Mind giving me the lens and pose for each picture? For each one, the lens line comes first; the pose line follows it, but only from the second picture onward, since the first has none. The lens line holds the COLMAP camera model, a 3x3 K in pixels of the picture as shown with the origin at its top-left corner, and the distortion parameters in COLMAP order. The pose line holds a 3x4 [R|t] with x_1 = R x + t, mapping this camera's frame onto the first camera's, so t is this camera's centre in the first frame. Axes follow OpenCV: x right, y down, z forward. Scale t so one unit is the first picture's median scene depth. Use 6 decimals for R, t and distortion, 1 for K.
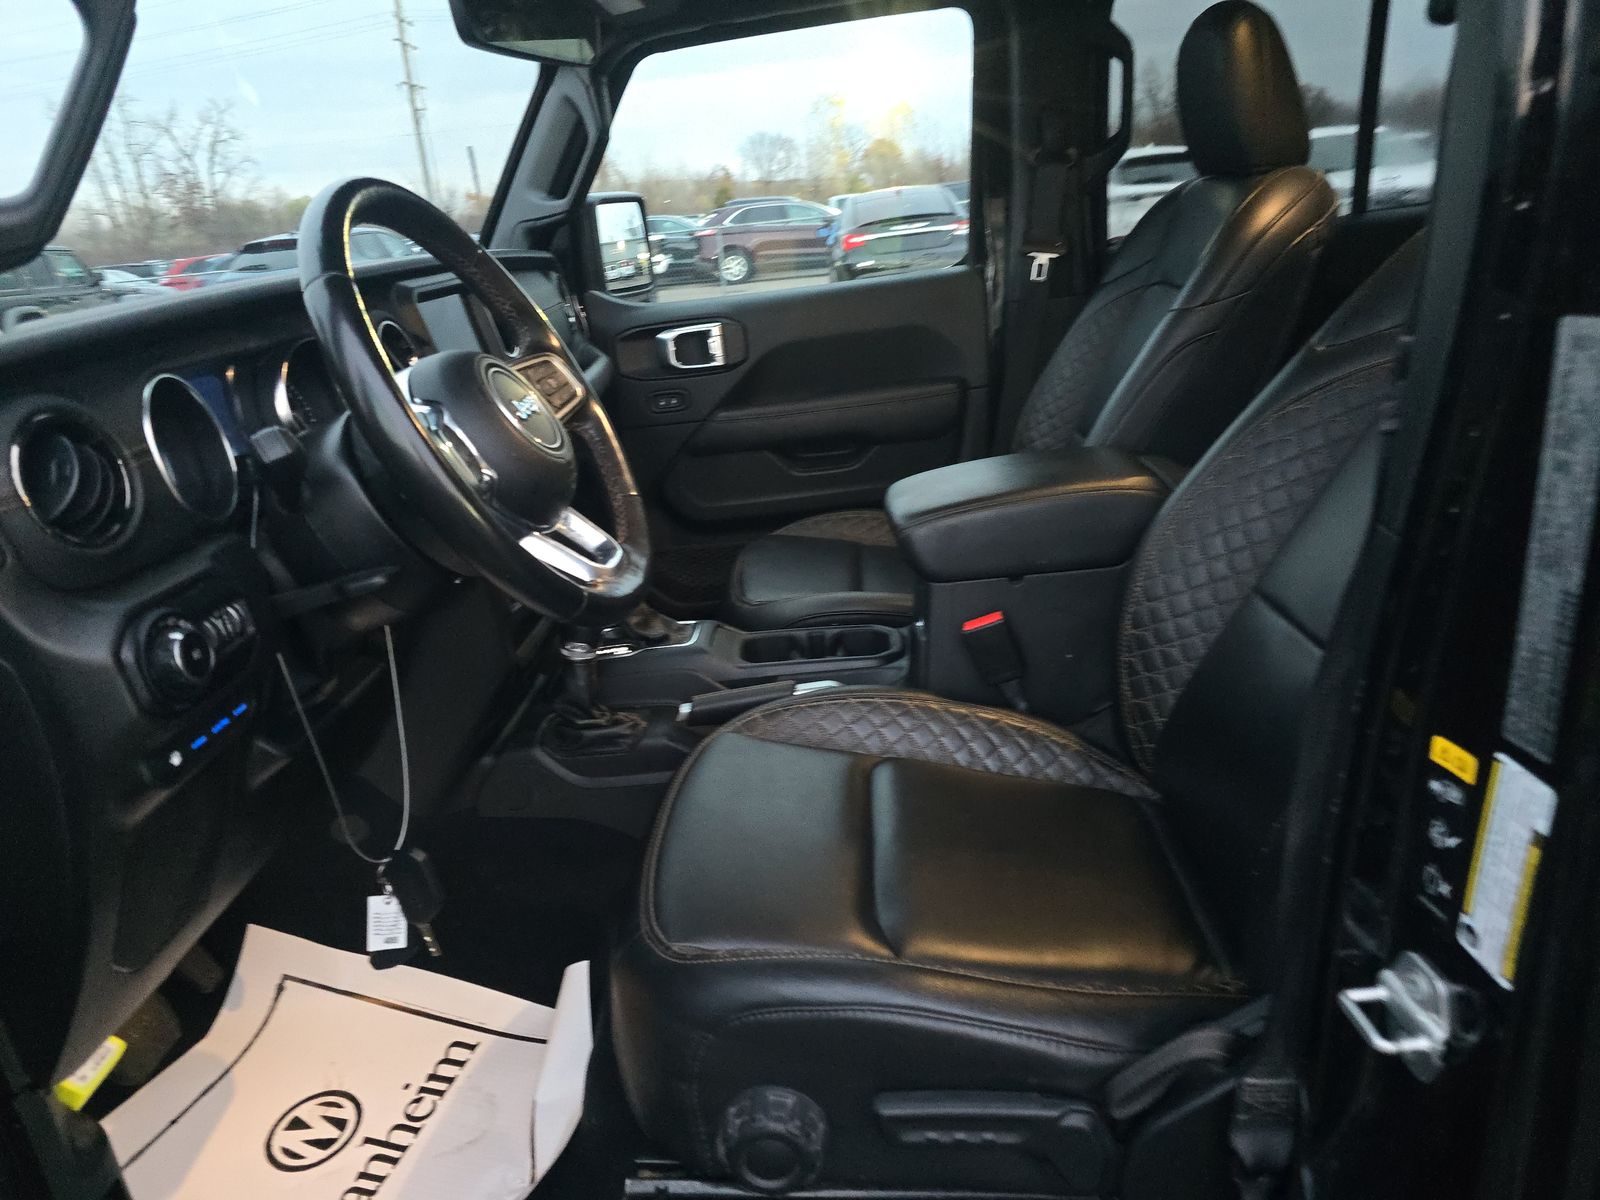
lens RADIAL K [[1066.7, 0, 799.8], [0, 1066.7, 610.7], [0, 0, 1]] dist [0.064623, -0.055944]
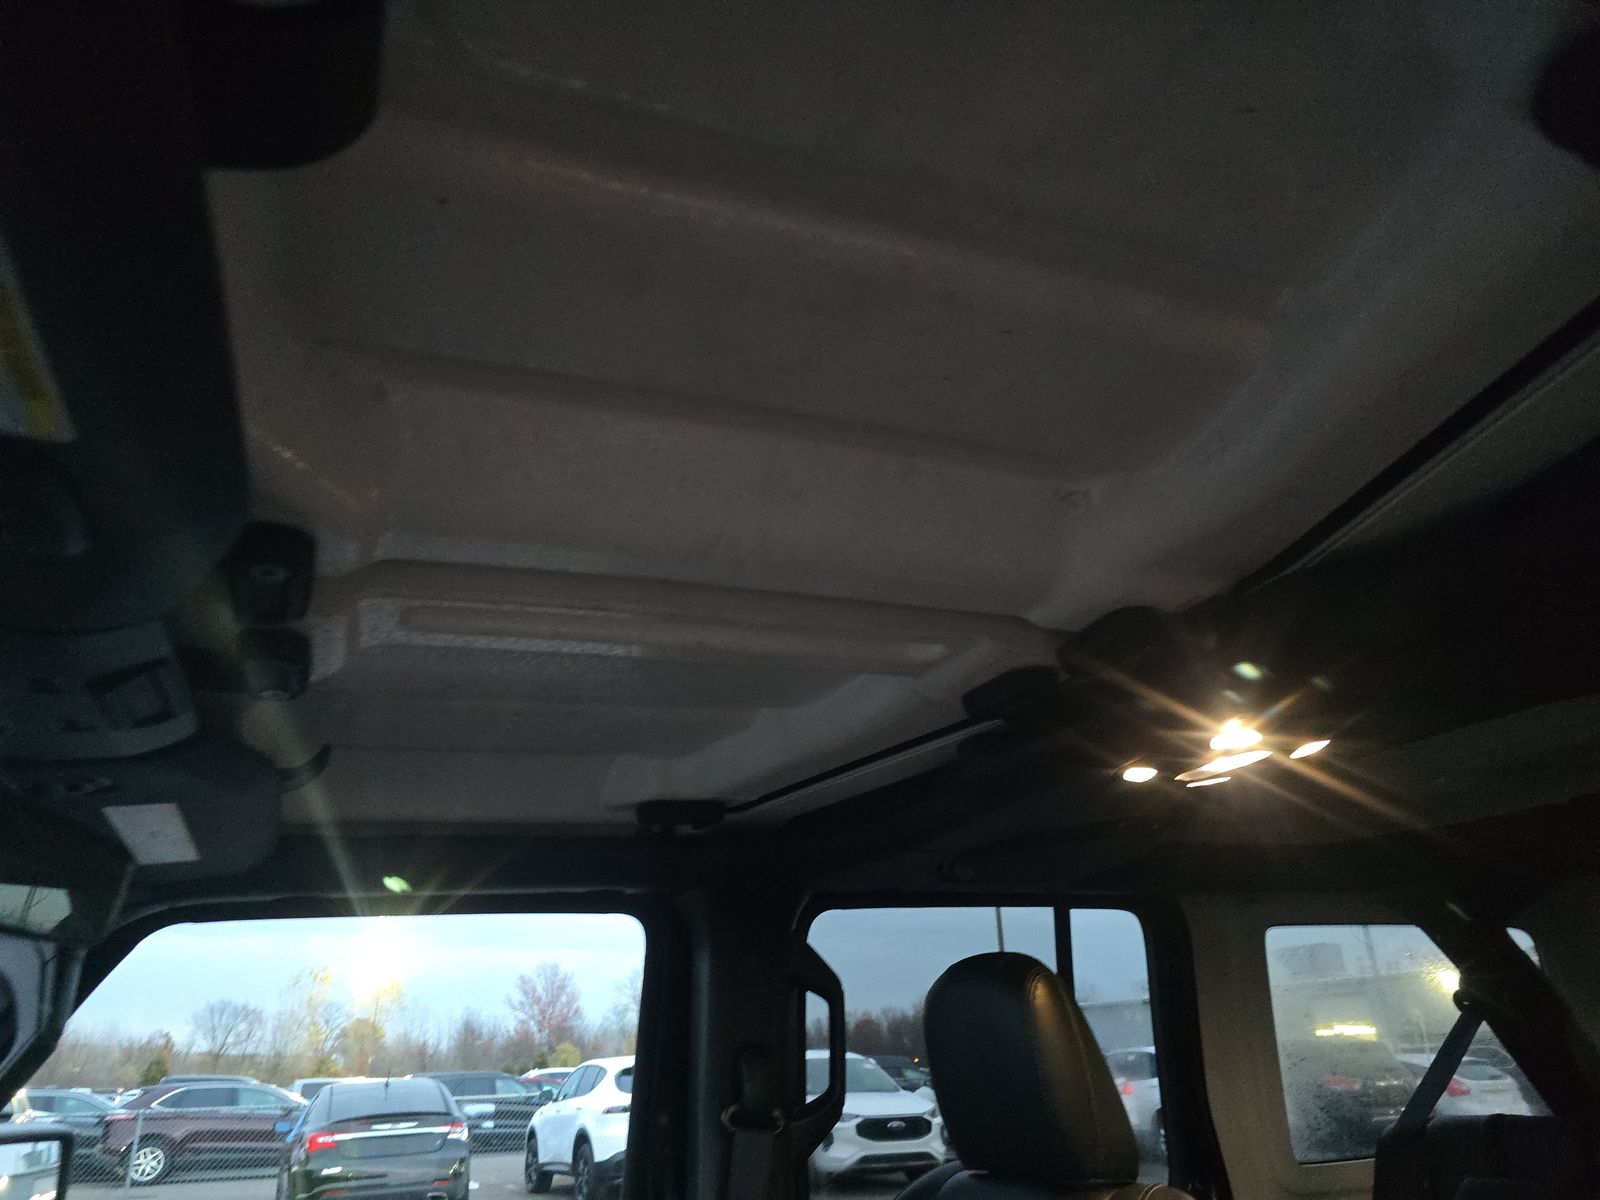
lens RADIAL K [[1066.7, 0, 799.8], [0, 1066.7, 610.7], [0, 0, 1]] dist [0.064623, -0.055944]
pose [[0.904959, 0.227027, 0.359873, -0.077362], [0.093962, 0.718261, -0.689400, -0.166483], [-0.414995, 0.657693, 0.628664, 0.312984]]
